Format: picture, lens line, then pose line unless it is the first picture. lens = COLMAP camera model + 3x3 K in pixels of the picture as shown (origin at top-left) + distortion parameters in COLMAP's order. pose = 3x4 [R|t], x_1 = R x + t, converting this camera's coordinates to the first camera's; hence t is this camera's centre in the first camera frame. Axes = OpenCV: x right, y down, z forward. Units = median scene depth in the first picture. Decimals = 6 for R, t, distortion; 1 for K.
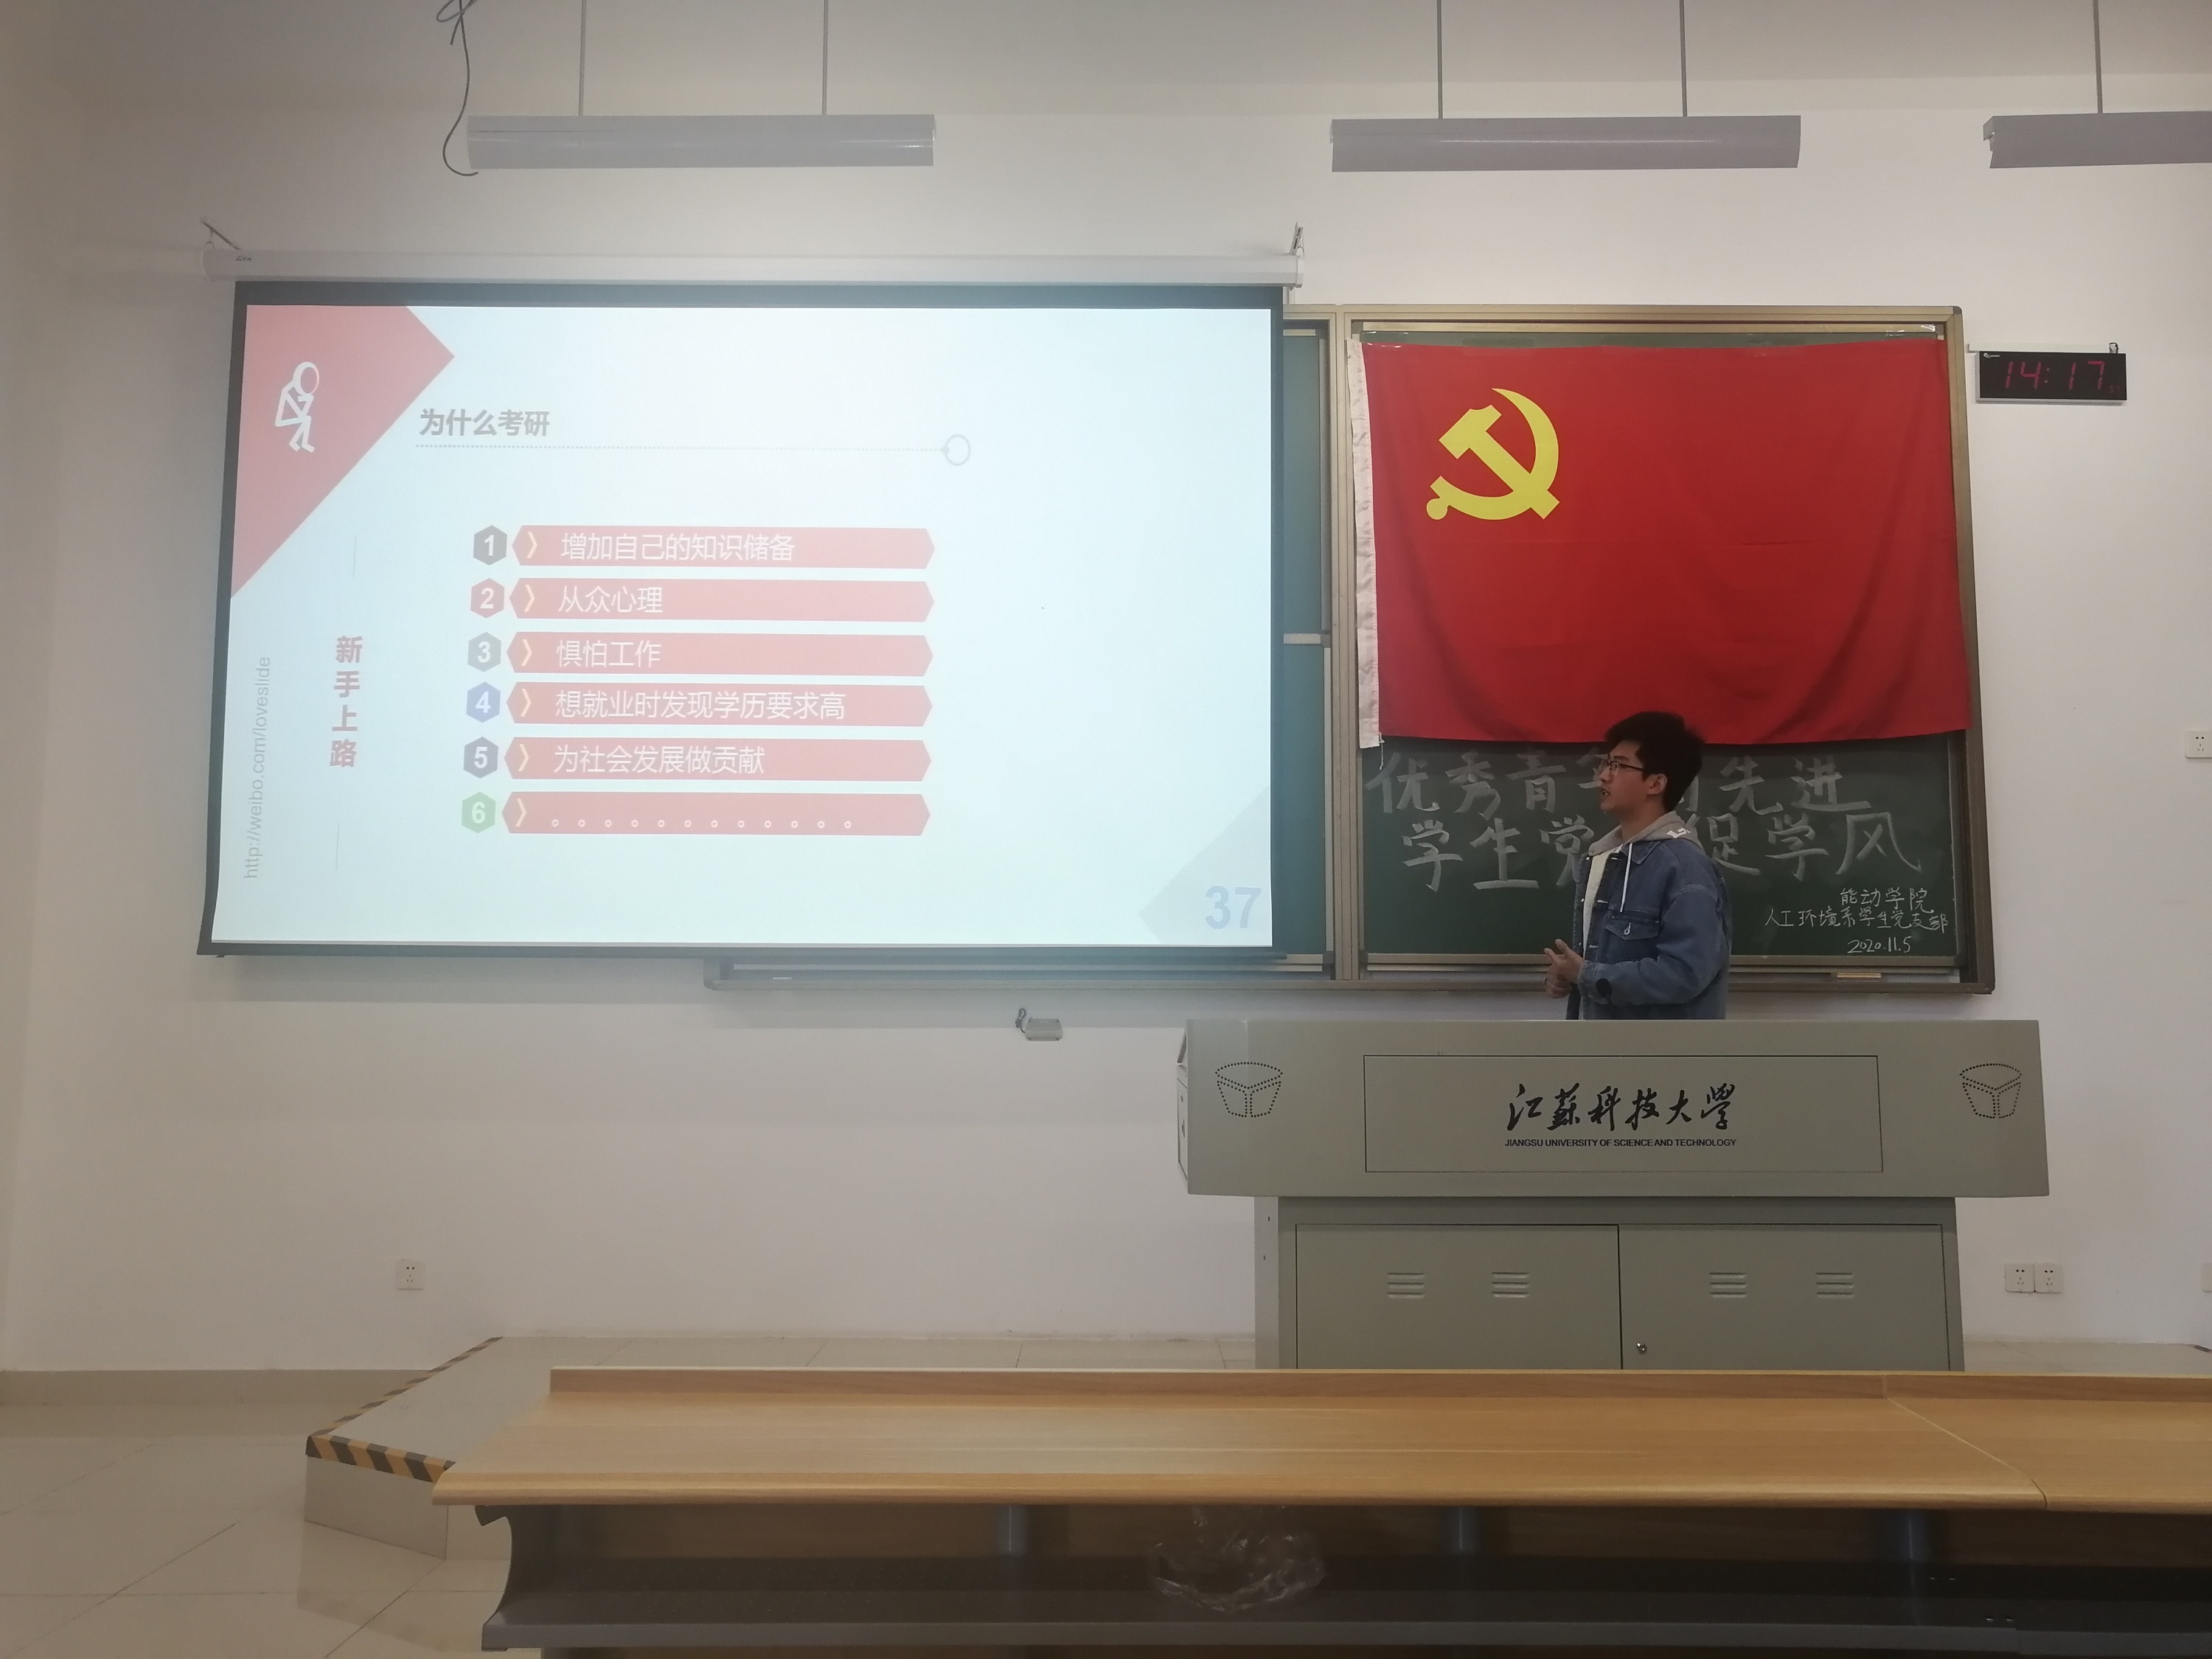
lens RADIAL K [[1707.2, 0, 1090.9], [0, 1707.2, 837.3], [0, 0, 1]] dist [-0.010553, 0.009218]
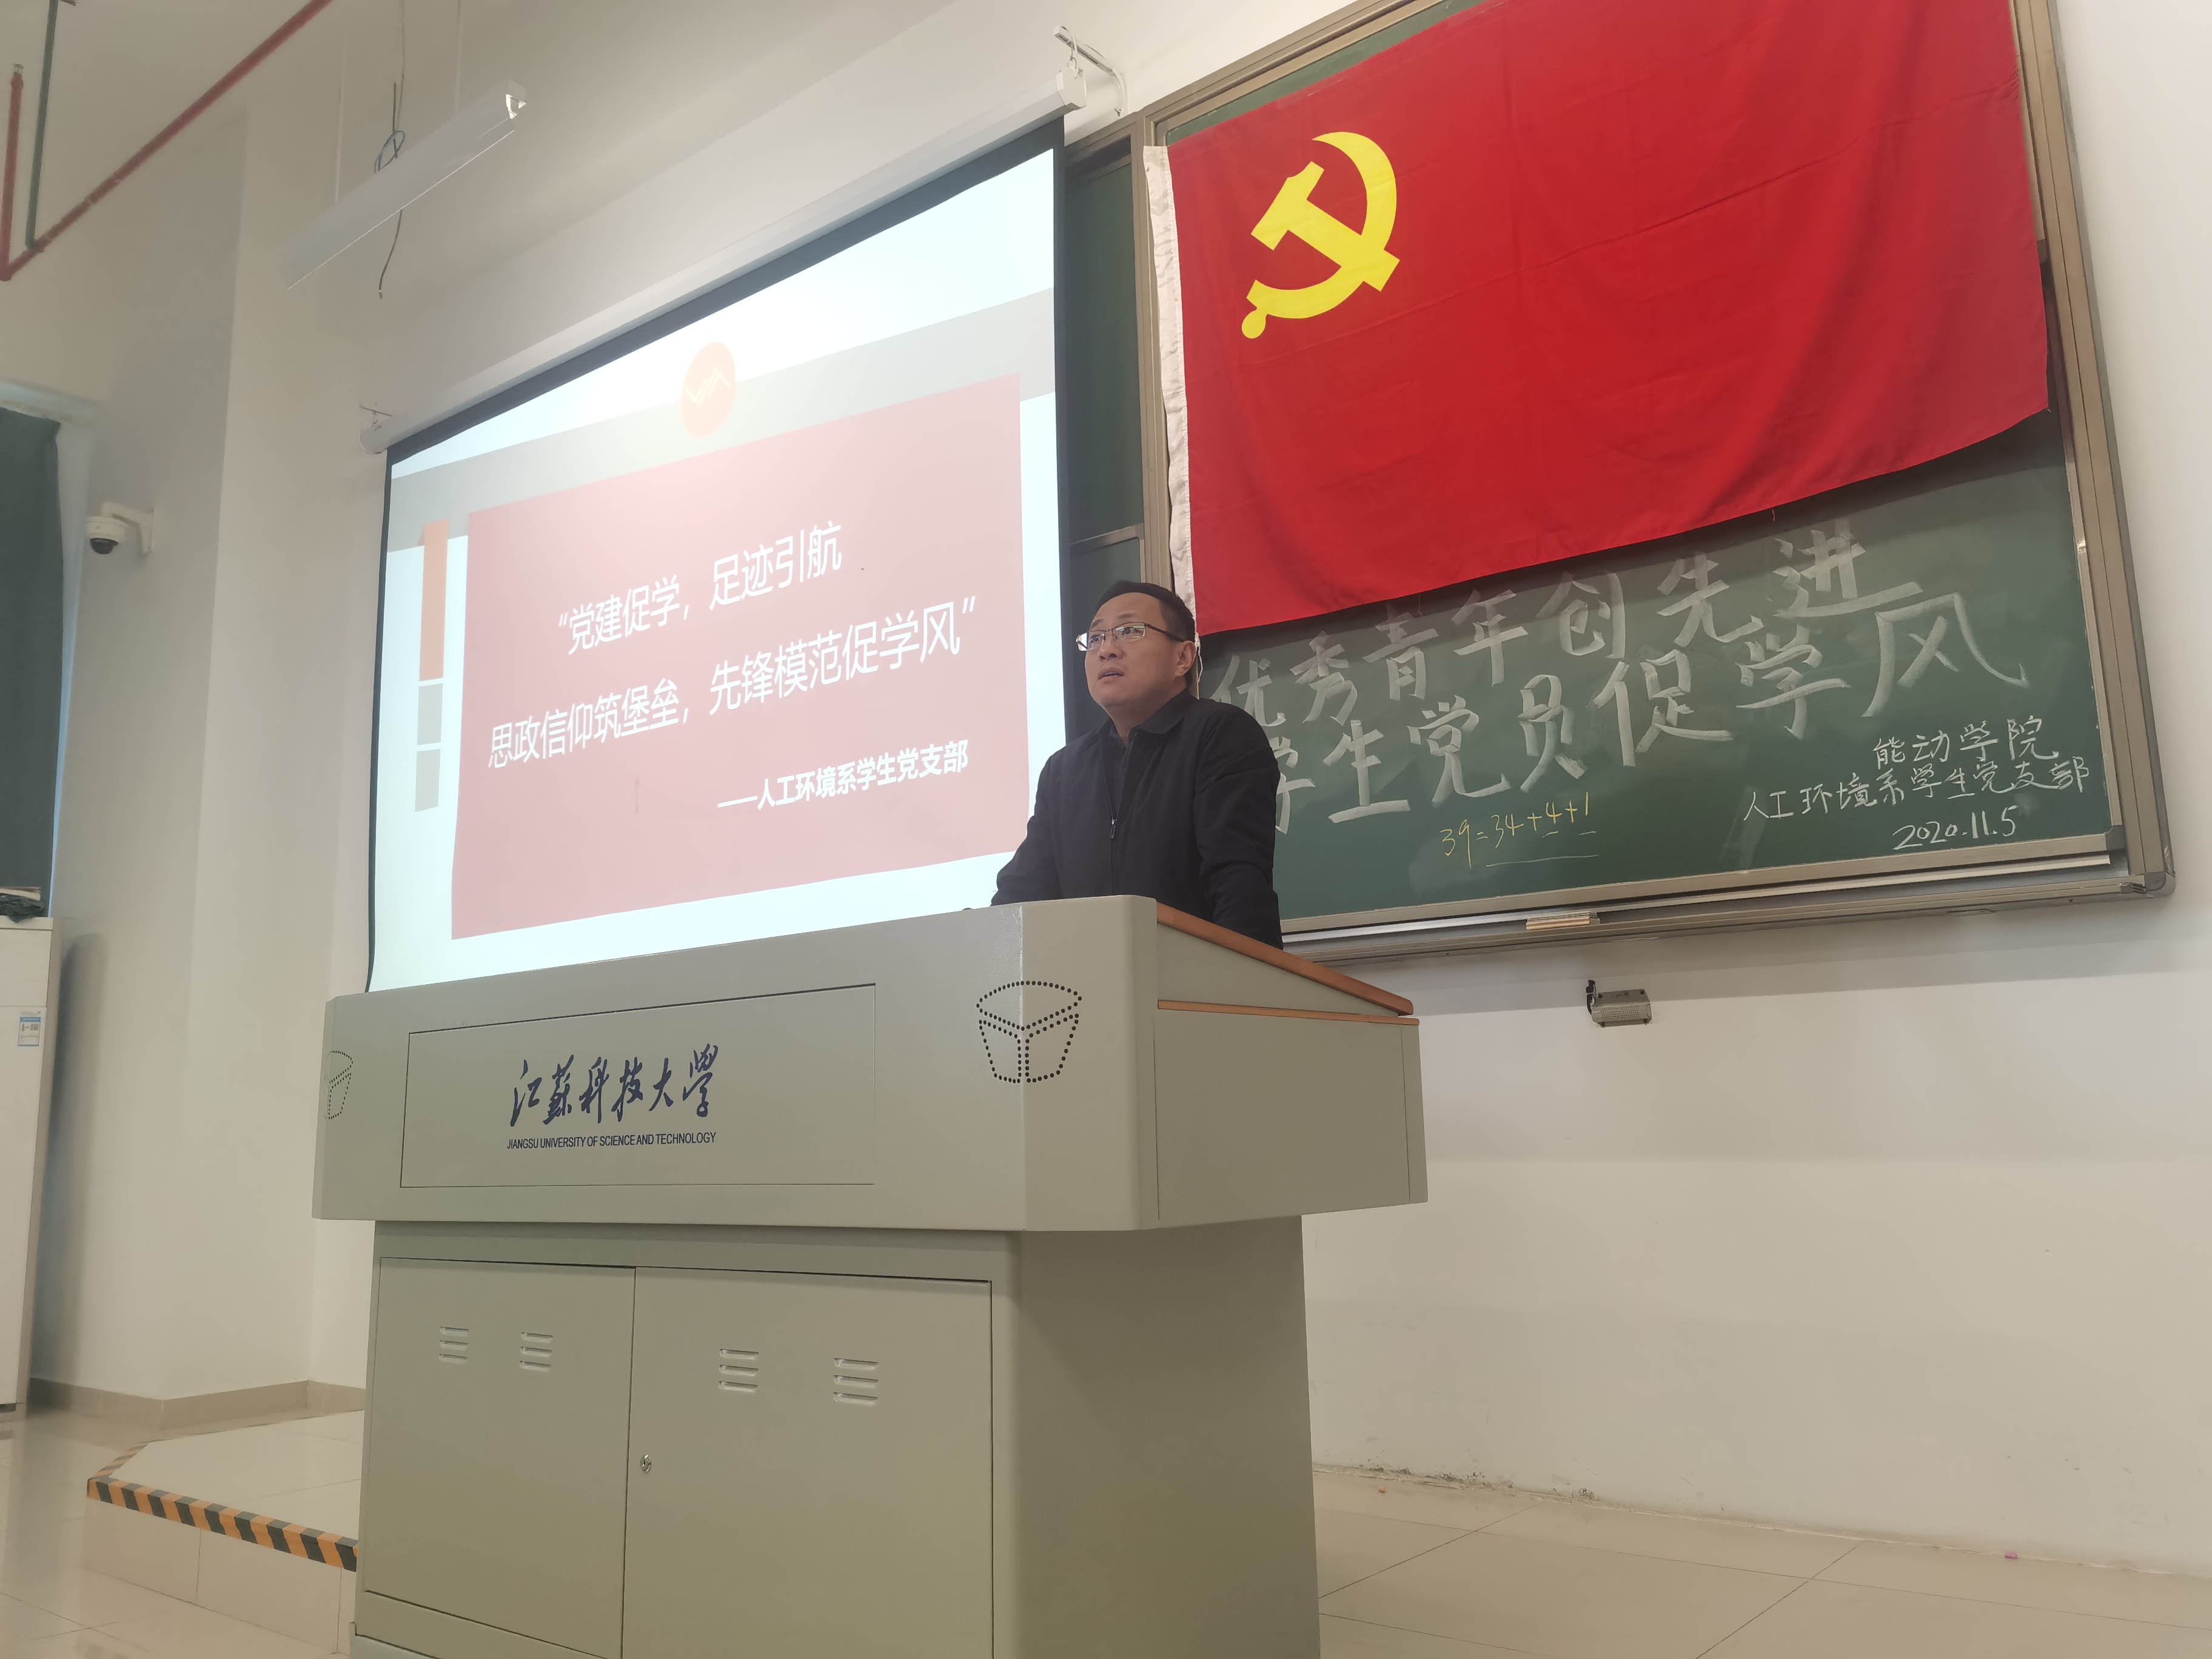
lens RADIAL K [[1717.6, 0, 1107.5], [0, 1717.6, 808.5], [0, 0, 1]] dist [0.053239, 0.008035]
pose [[0.785040, -0.134451, -0.604678, 0.623896], [0.090468, 0.990579, -0.102803, 0.095175], [0.612803, 0.026000, 0.789808, 0.400522]]
